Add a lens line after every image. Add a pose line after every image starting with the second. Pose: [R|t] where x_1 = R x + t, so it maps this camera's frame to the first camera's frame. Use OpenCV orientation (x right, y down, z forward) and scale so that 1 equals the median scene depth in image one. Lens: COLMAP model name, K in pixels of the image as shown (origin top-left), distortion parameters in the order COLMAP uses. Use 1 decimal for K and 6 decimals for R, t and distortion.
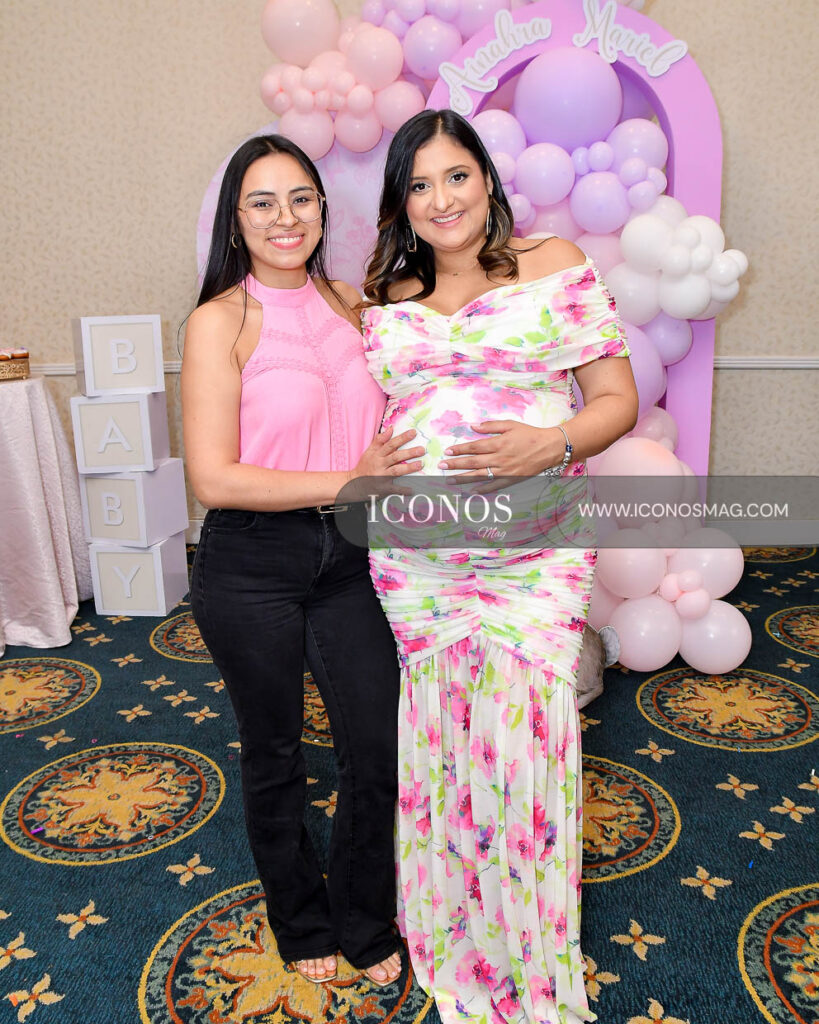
lens RADIAL K [[976.6, 0, 394.7], [0, 976.6, 477.2], [0, 0, 1]] dist [-0.058511, 0.000000]
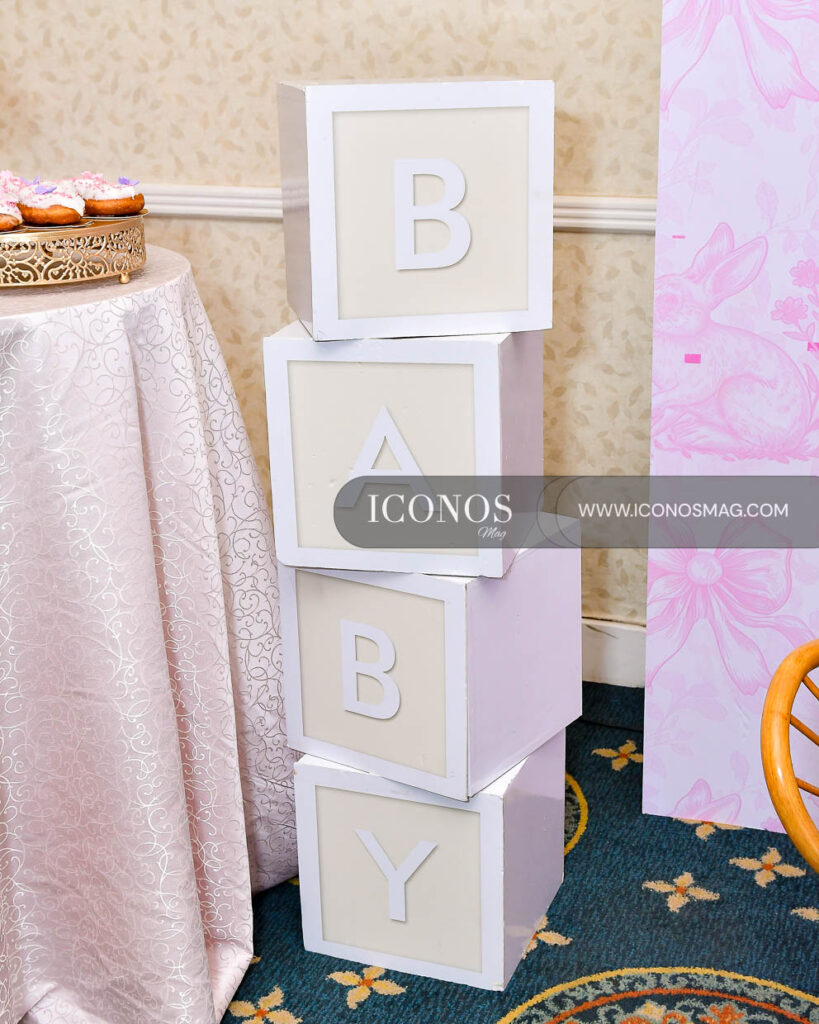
lens RADIAL K [[1686.8, 0, 406.2], [0, 1686.8, 509.4], [0, 0, 1]] dist [0.061428, 0.000000]
pose [[0.969022, 0.086711, -0.231251, -0.147902], [-0.061533, 0.991578, 0.113959, -0.088997], [0.239184, -0.096200, 0.966197, 0.445764]]
